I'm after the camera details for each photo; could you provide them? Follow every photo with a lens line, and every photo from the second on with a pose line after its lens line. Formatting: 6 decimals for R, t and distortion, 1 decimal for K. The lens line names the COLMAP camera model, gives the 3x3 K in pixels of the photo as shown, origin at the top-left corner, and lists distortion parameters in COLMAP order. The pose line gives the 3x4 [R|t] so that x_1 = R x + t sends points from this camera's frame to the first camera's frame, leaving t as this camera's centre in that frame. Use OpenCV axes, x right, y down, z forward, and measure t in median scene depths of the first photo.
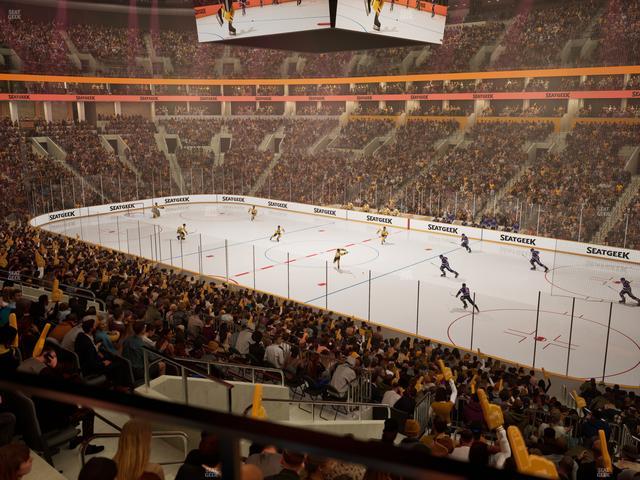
lens RADIAL K [[595.4, 0, 320.0], [0, 595.4, 240.0], [0, 0, 1]] dist [-0.001177, -0.002802]
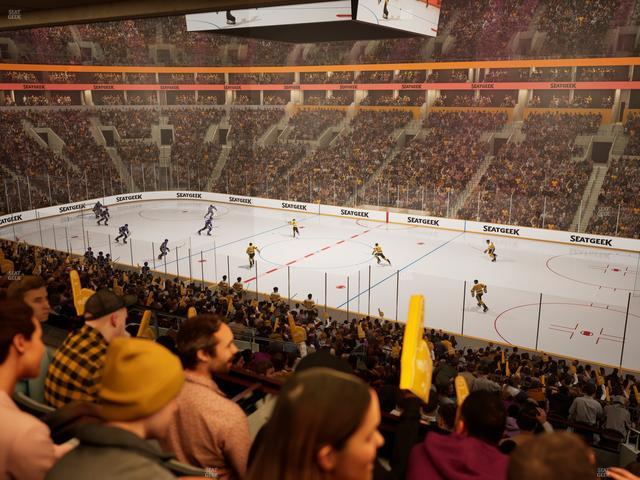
lens RADIAL K [[595.4, 0, 320.0], [0, 595.4, 240.0], [0, 0, 1]] dist [-0.001177, -0.002802]
pose [[0.986085, -0.039747, 0.161421, -0.101596], [0.035899, 0.998999, 0.026688, -0.016059], [-0.162320, -0.020522, 0.986525, 0.030661]]
